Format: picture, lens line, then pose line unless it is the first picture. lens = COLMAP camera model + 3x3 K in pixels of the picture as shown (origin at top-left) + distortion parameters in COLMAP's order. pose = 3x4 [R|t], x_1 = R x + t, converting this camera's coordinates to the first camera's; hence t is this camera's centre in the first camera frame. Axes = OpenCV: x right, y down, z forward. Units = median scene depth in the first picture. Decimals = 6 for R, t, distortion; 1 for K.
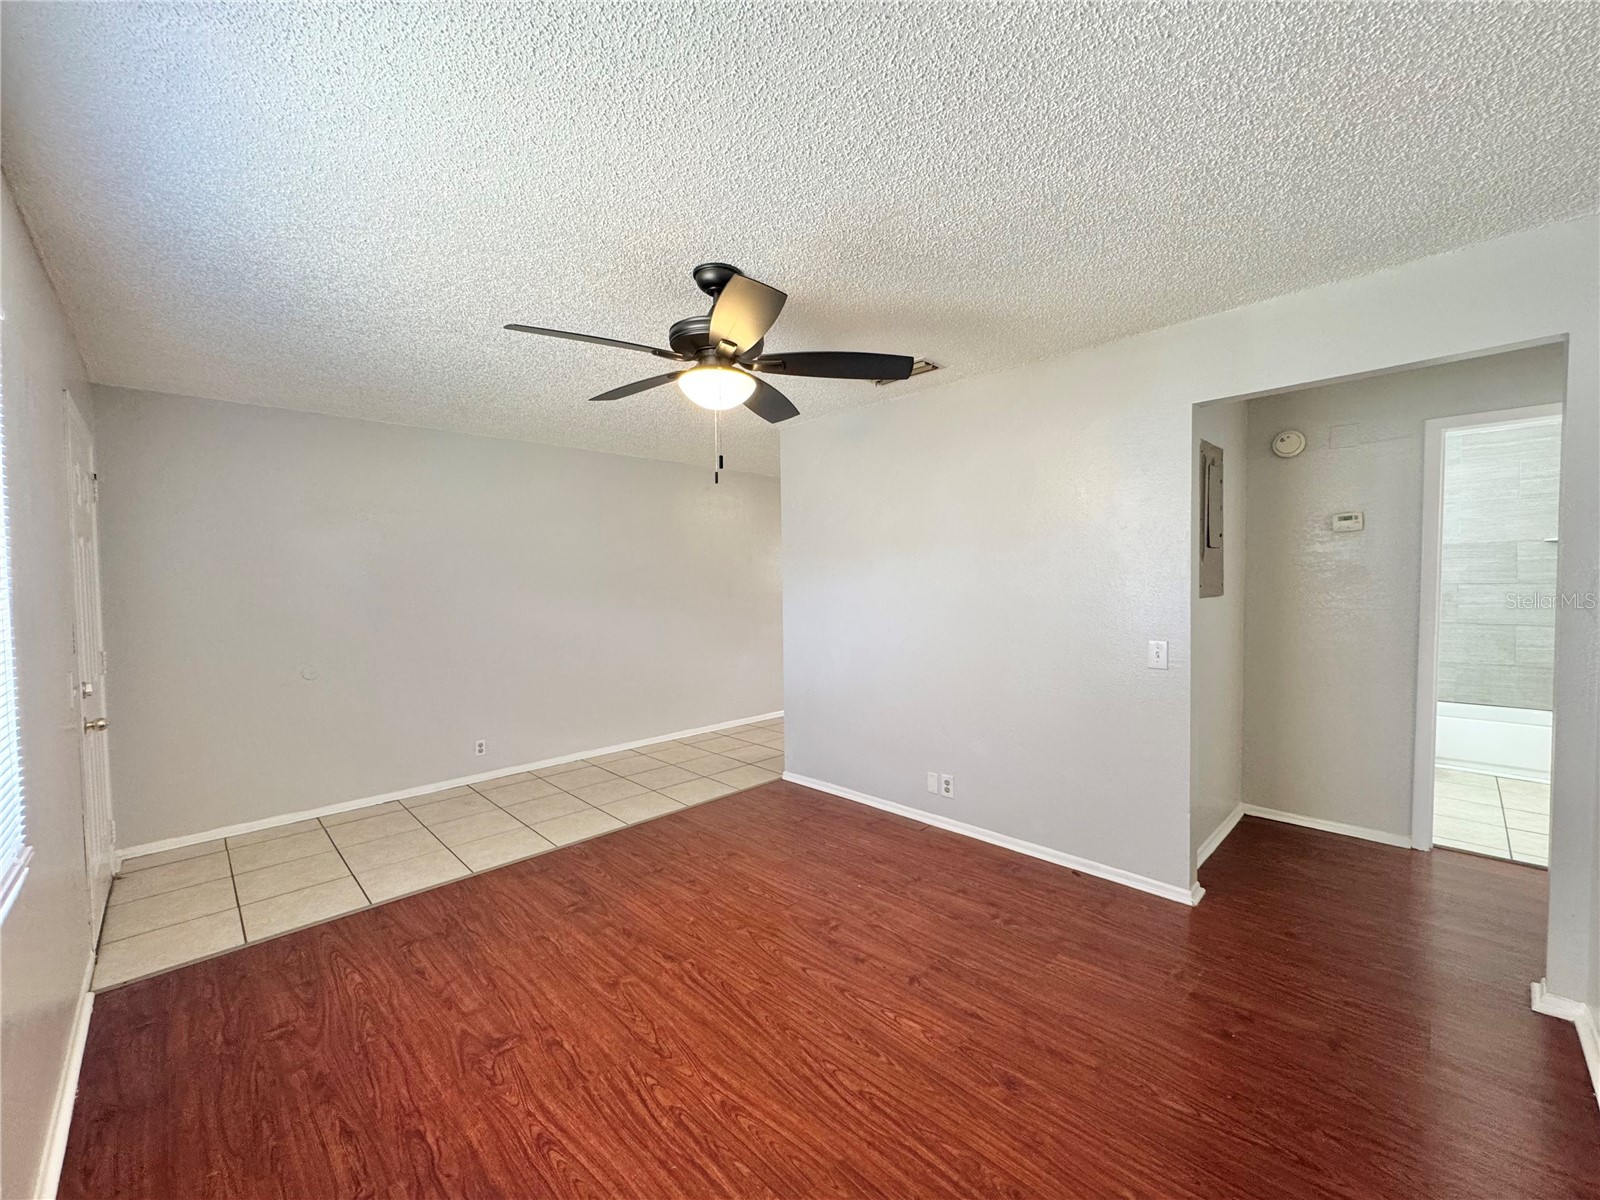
lens RADIAL K [[637.7, 0, 802.5], [0, 637.7, 602.9], [0, 0, 1]] dist [-0.004320, 0.000988]
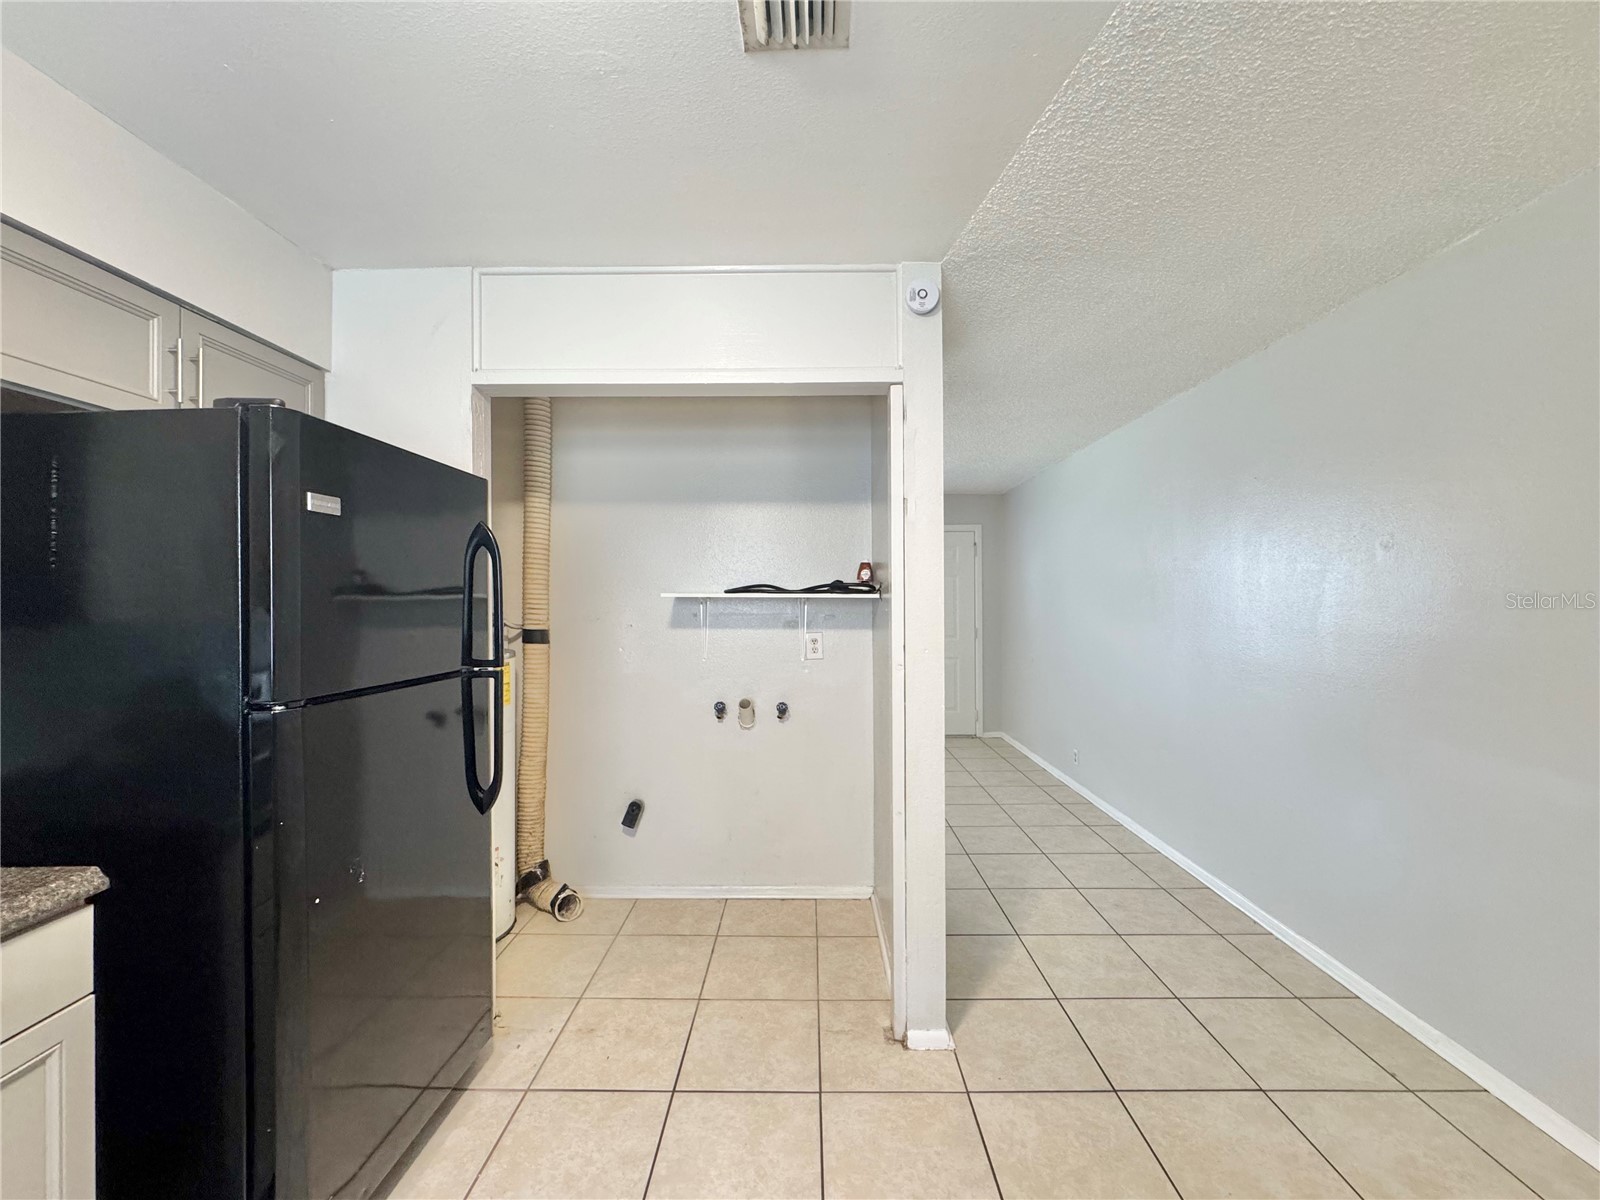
lens RADIAL K [[637.7, 0, 802.5], [0, 637.7, 598.5], [0, 0, 1]] dist [-0.004320, 0.000988]
pose [[-0.708148, 0.013720, -0.705931, 0.967808], [-0.017580, 0.999159, 0.037054, -0.108918], [0.705845, 0.038650, -0.707311, 2.566463]]
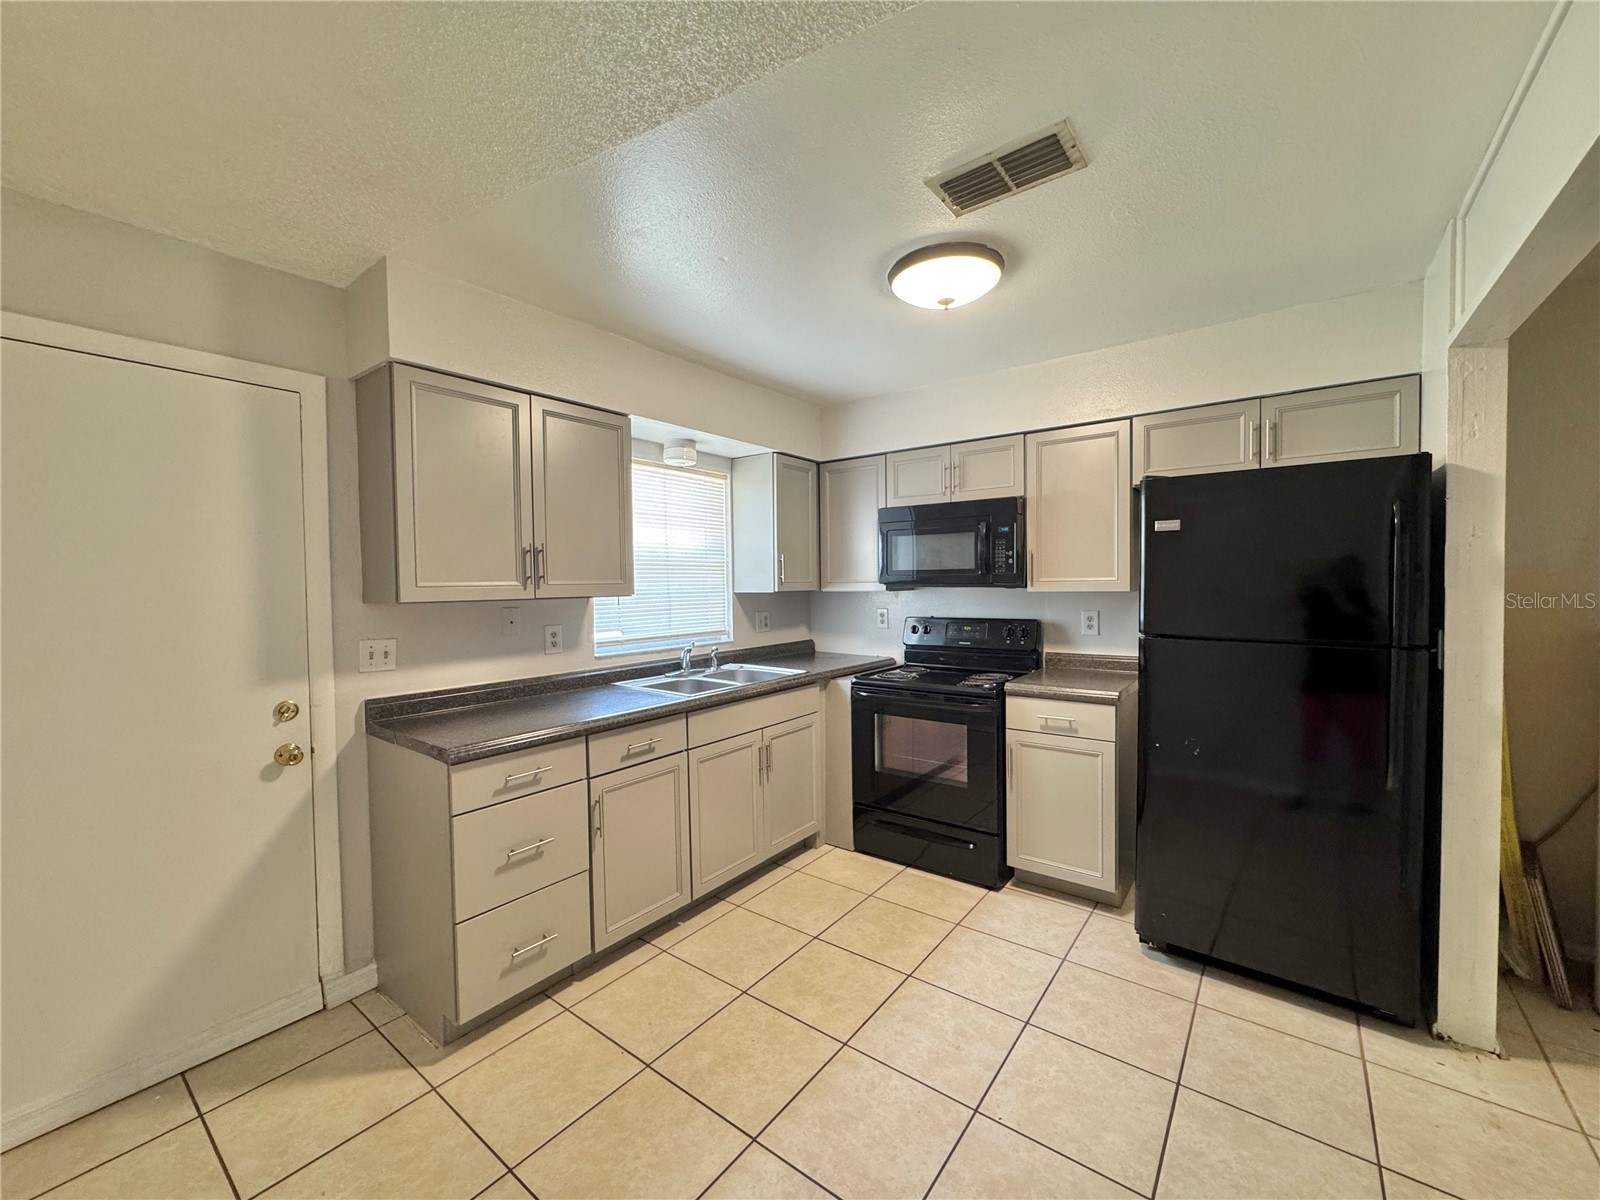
lens RADIAL K [[637.7, 0, 801.3], [0, 637.7, 597.6], [0, 0, 1]] dist [-0.004320, 0.000988]
pose [[-0.136127, -0.012688, 0.990610, 0.033626], [0.054250, 0.998322, 0.020242, -0.103092], [-0.989205, 0.056496, -0.135210, 2.570540]]
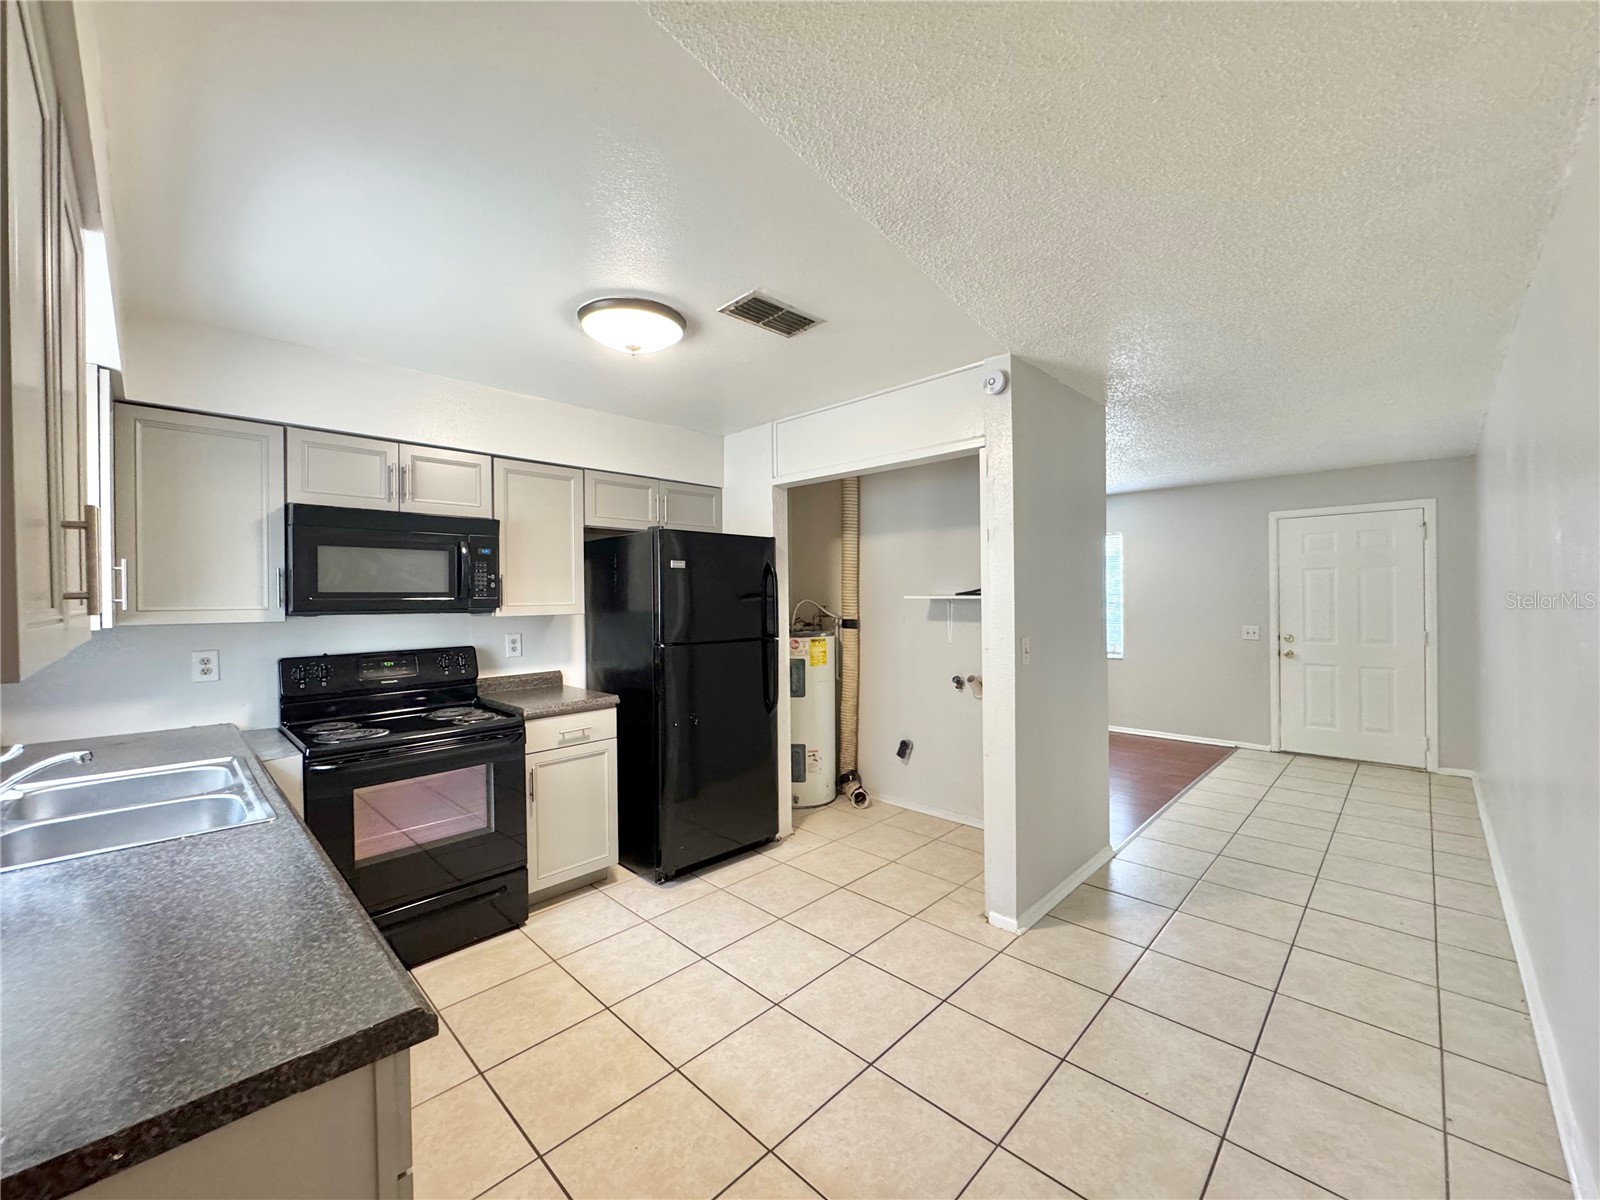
lens RADIAL K [[637.7, 0, 802.7], [0, 637.7, 597.2], [0, 0, 1]] dist [-0.004320, 0.000988]
pose [[-0.999575, 0.022017, -0.019111, 0.650919], [0.021191, 0.998876, 0.042392, -0.142678], [0.020023, 0.041969, -0.998918, 3.206551]]
